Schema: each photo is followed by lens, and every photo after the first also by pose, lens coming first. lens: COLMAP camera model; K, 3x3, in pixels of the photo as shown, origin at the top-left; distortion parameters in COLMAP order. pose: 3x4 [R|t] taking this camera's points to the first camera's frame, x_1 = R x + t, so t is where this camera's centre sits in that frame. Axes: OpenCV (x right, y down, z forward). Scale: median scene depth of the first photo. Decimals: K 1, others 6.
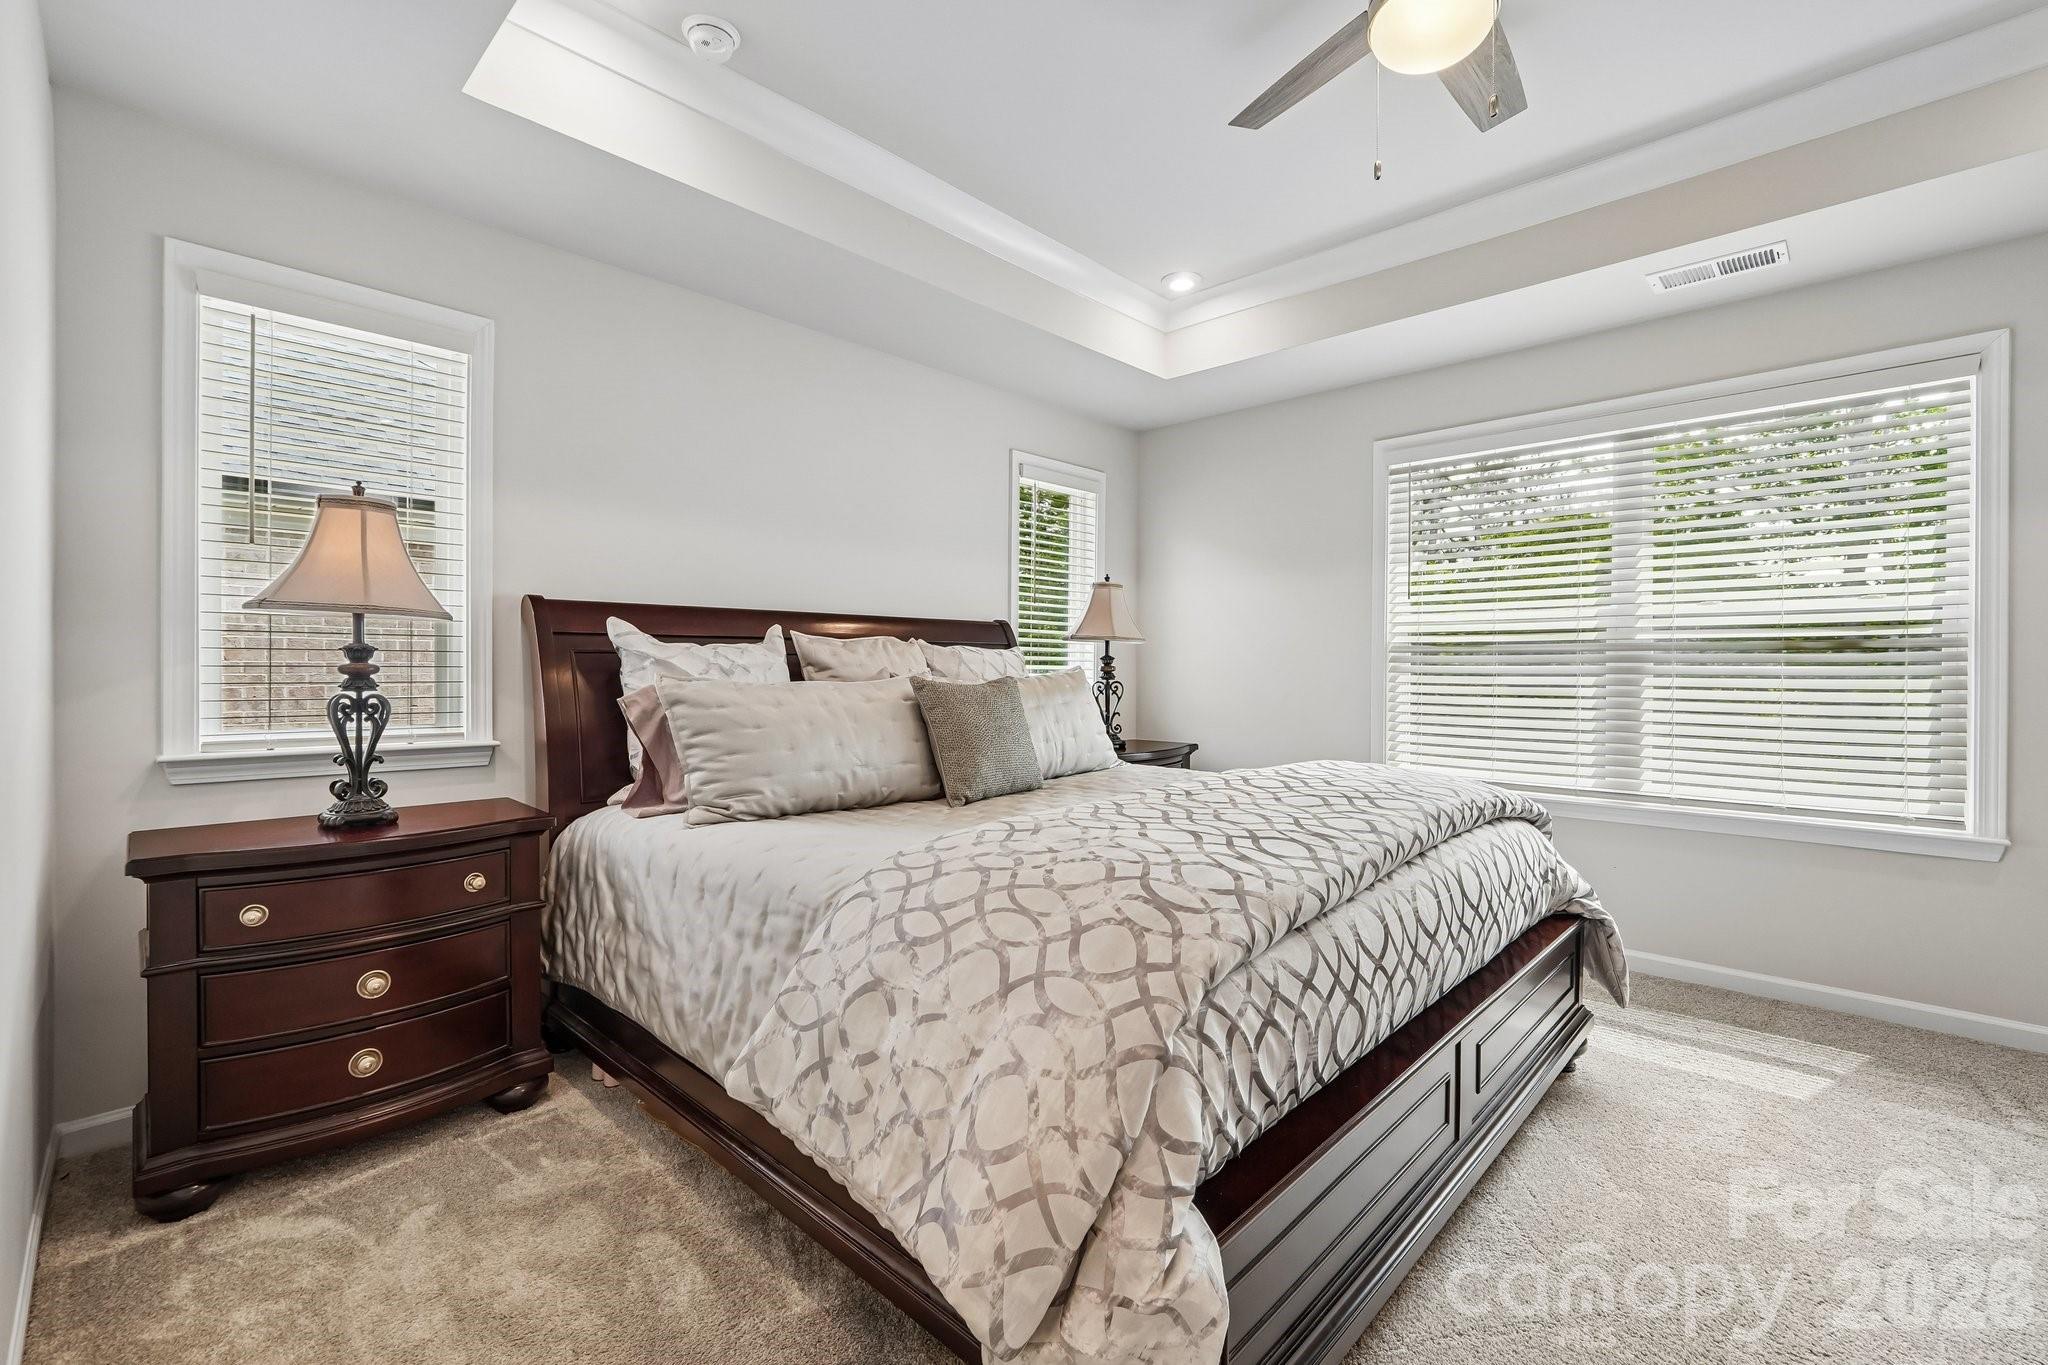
lens RADIAL K [[872.8, 0, 1031.7], [0, 872.8, 675.1], [0, 0, 1]] dist [-0.004164, 0.000905]
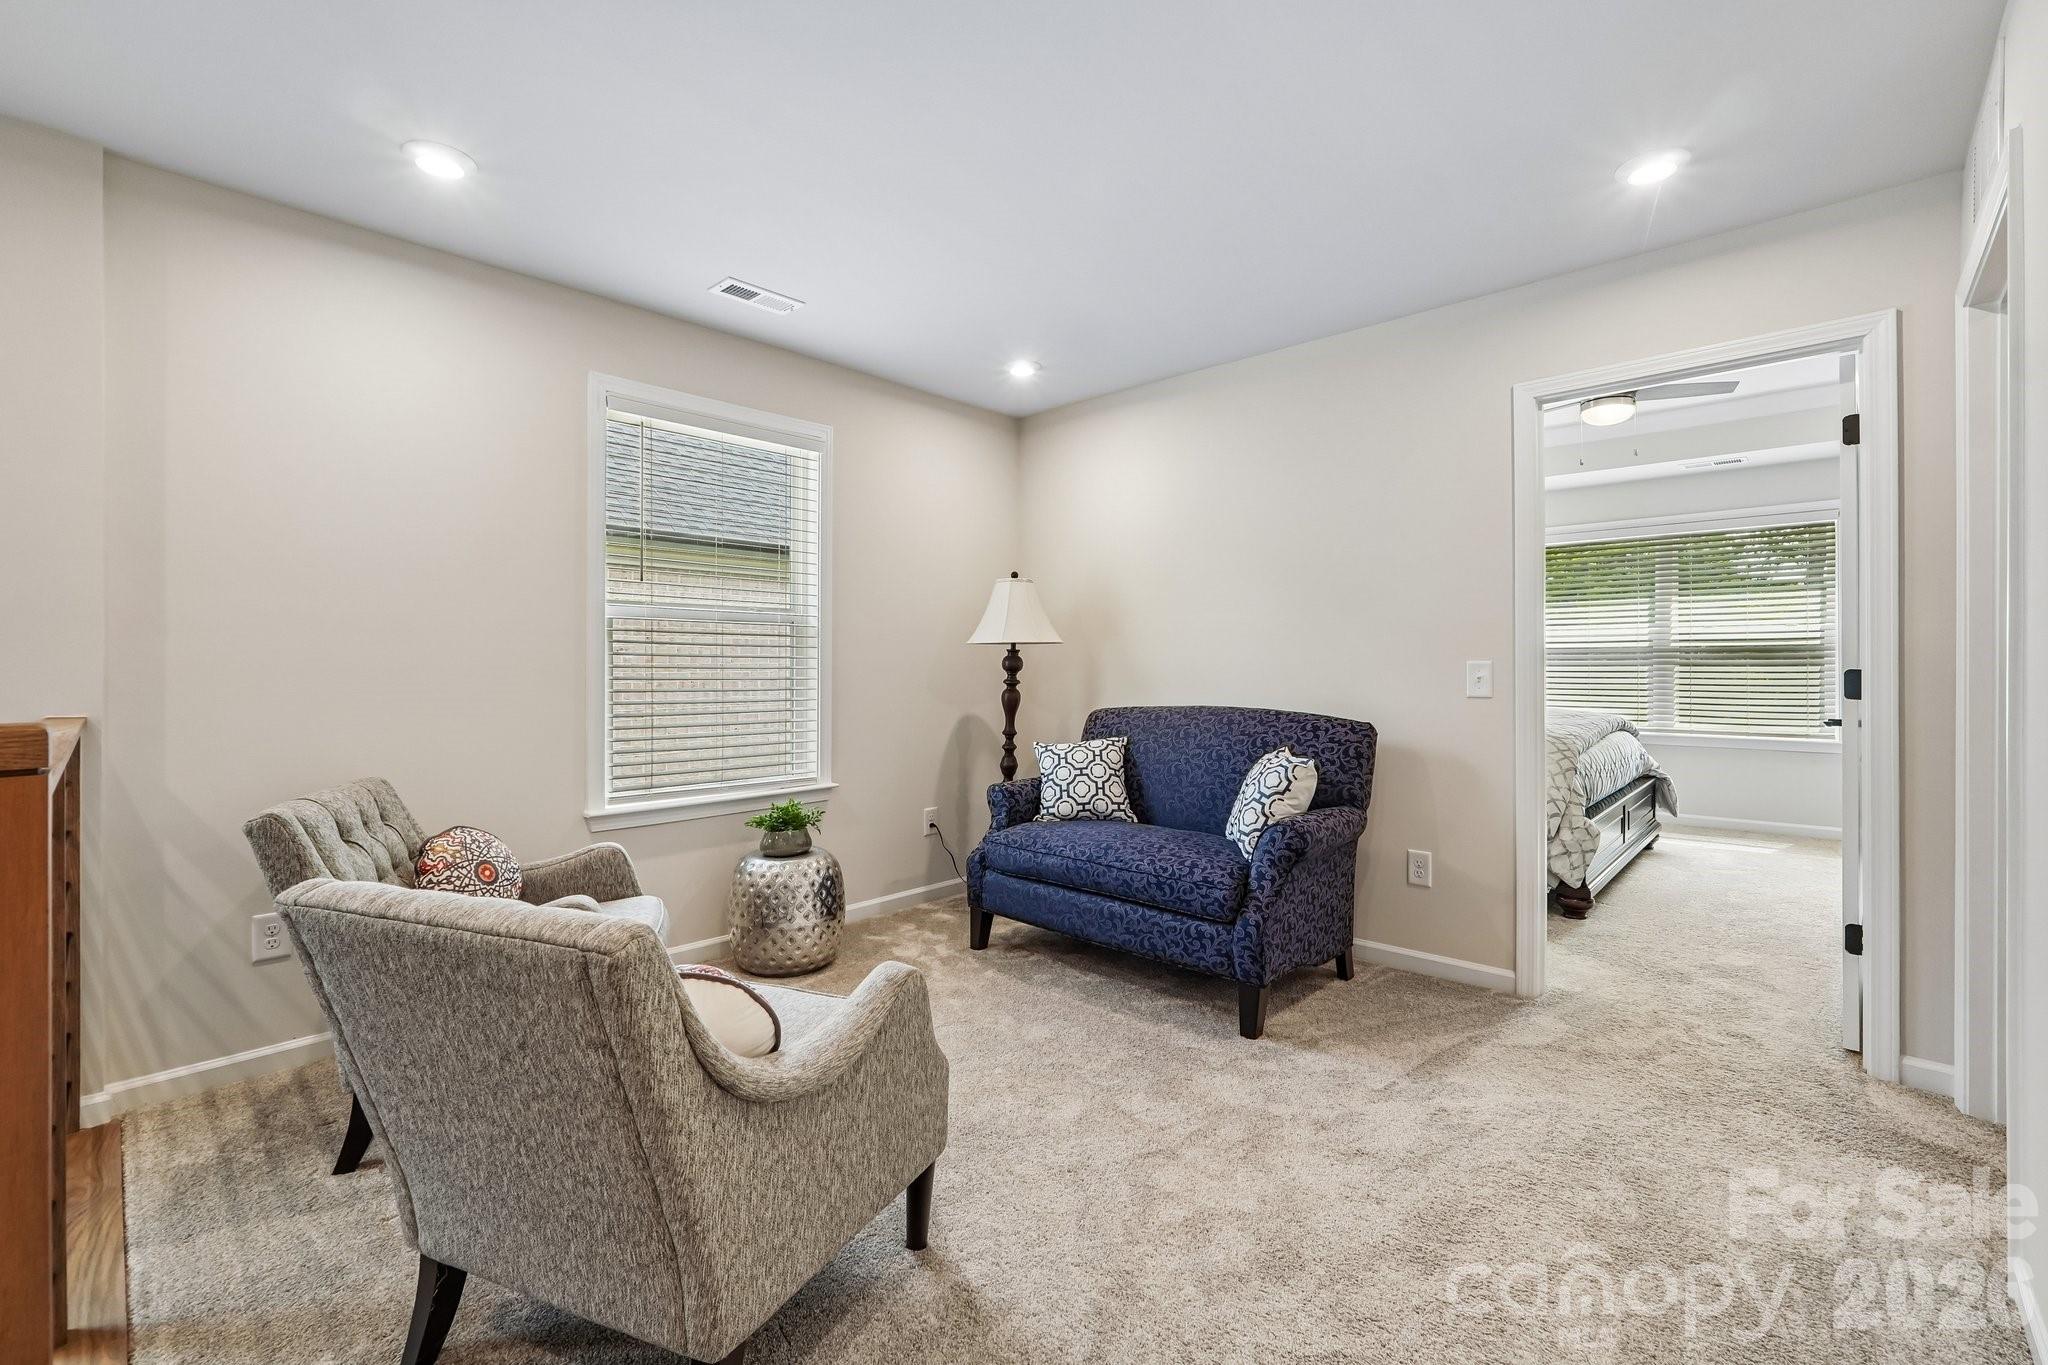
lens RADIAL K [[872.8, 0, 1009.3], [0, 872.8, 683.4], [0, 0, 1]] dist [-0.004164, 0.000905]
pose [[0.999871, -0.014010, 0.007915, -0.977336], [0.014011, 0.999902, -0.000112, 0.021708], [-0.007912, 0.000222, 0.999969, -1.137937]]
